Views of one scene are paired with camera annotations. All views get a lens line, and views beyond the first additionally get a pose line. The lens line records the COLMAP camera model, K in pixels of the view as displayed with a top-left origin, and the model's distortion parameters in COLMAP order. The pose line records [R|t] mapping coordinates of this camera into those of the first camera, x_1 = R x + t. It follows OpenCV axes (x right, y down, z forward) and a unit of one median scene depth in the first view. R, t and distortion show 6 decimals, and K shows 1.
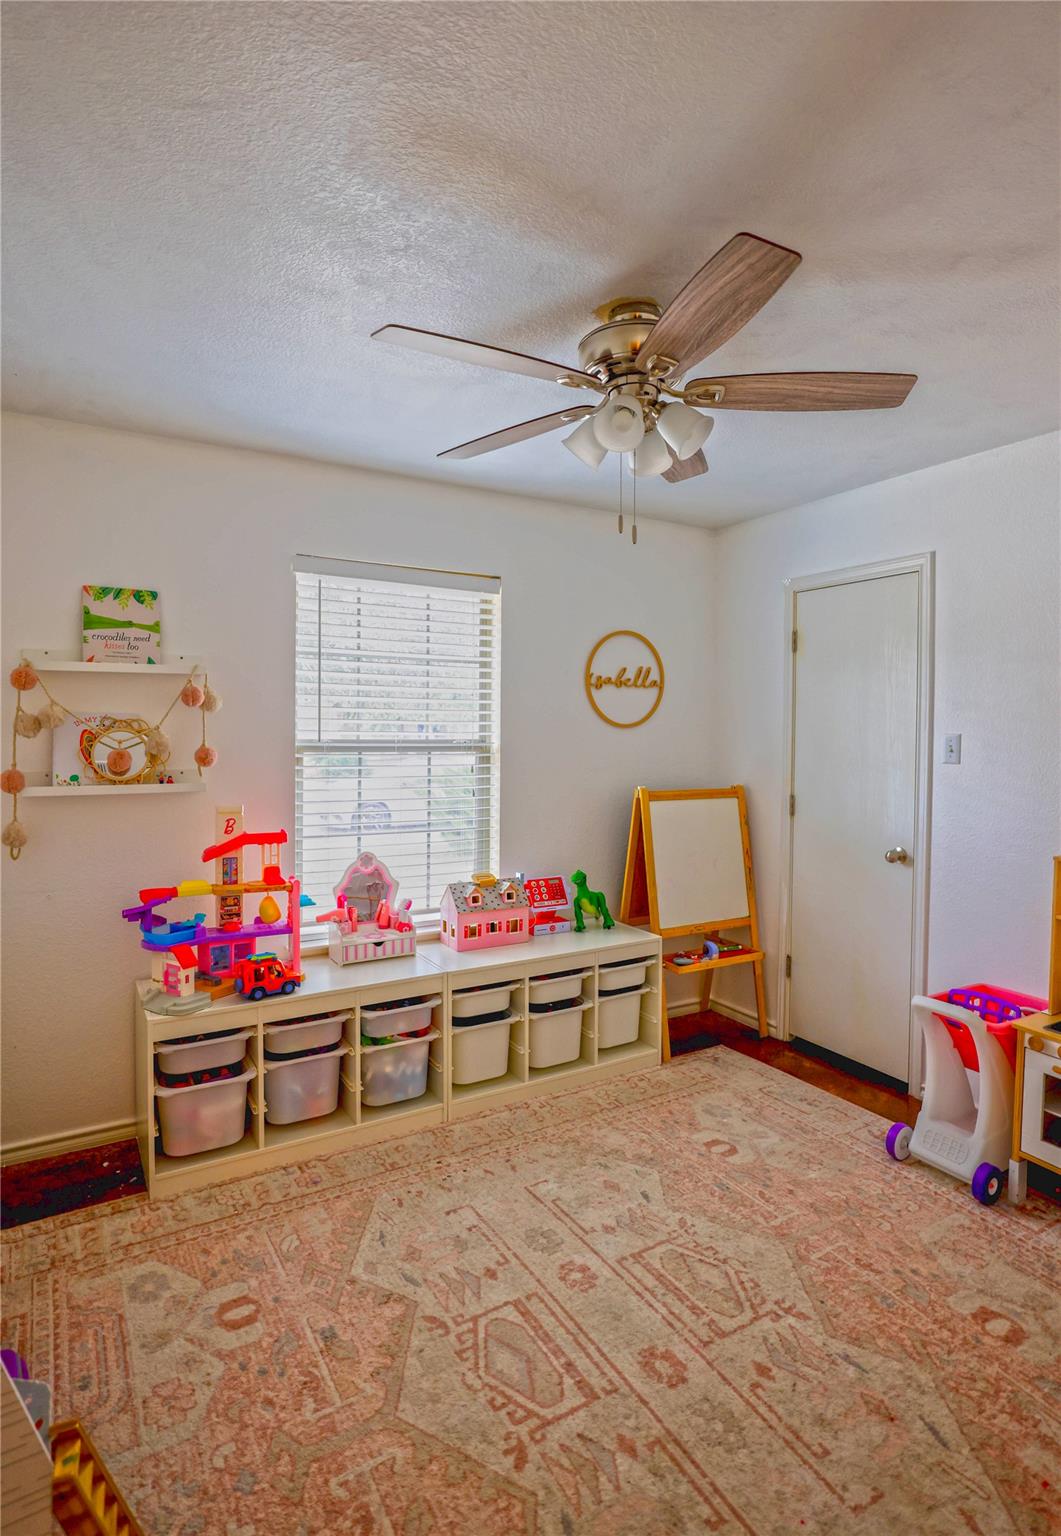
lens RADIAL K [[811.1, 0, 530.5], [0, 811.1, 768.0], [0, 0, 1]] dist [-0.000341, -0.000161]
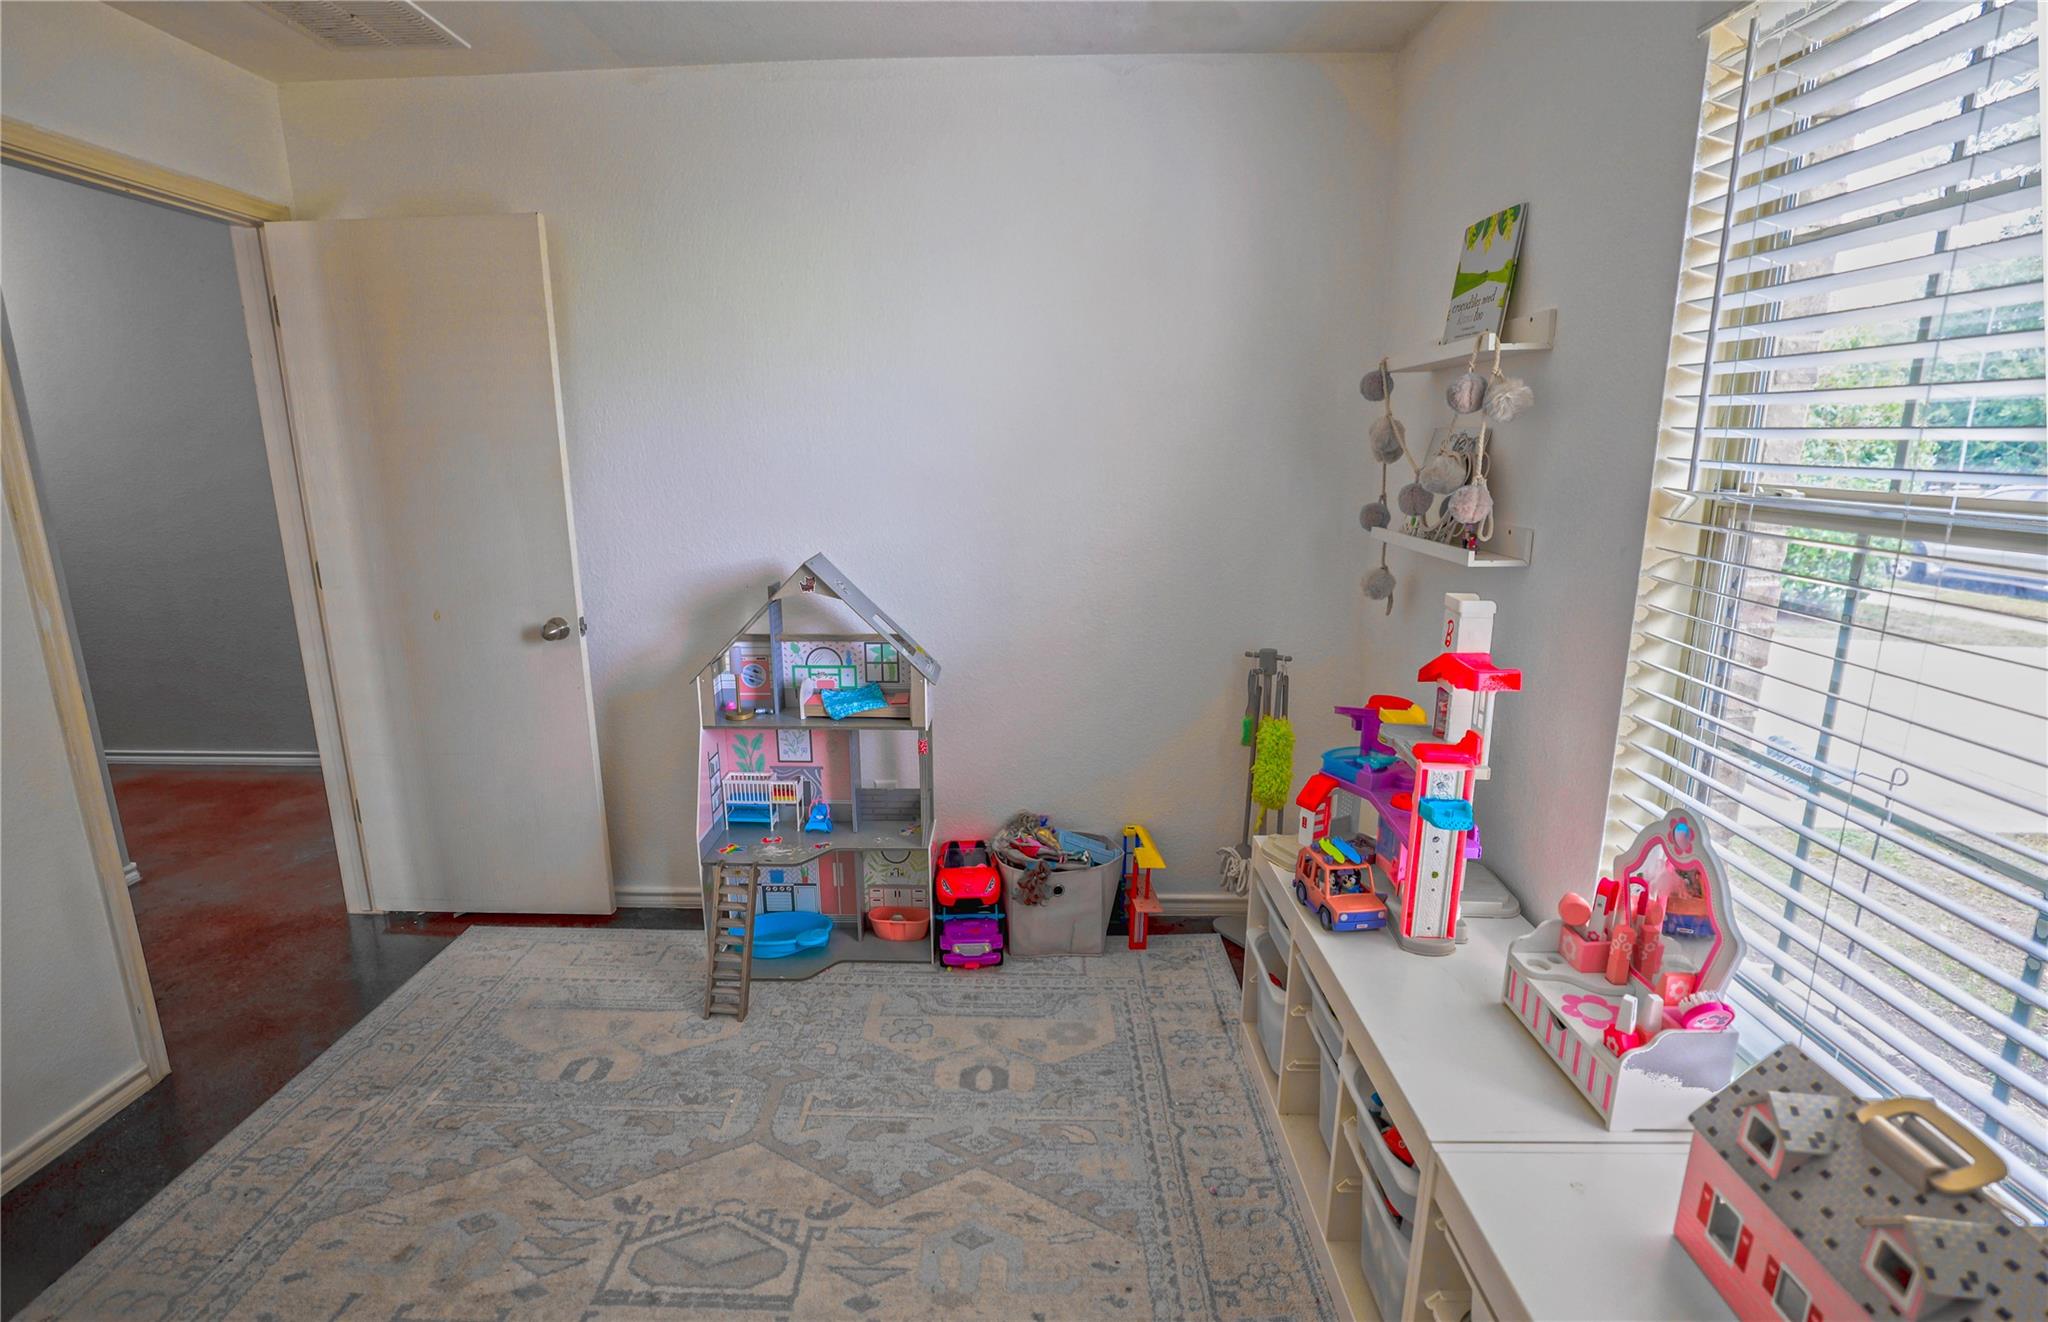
lens RADIAL K [[937.7, 0, 994.5], [0, 937.7, 657.6], [0, 0, 1]] dist [-0.000365, 0.000091]
pose [[-0.539743, 0.189020, -0.820335, 0.470526], [-0.027624, 0.969965, 0.241672, -0.085577], [0.841377, 0.153102, -0.518310, 1.572400]]
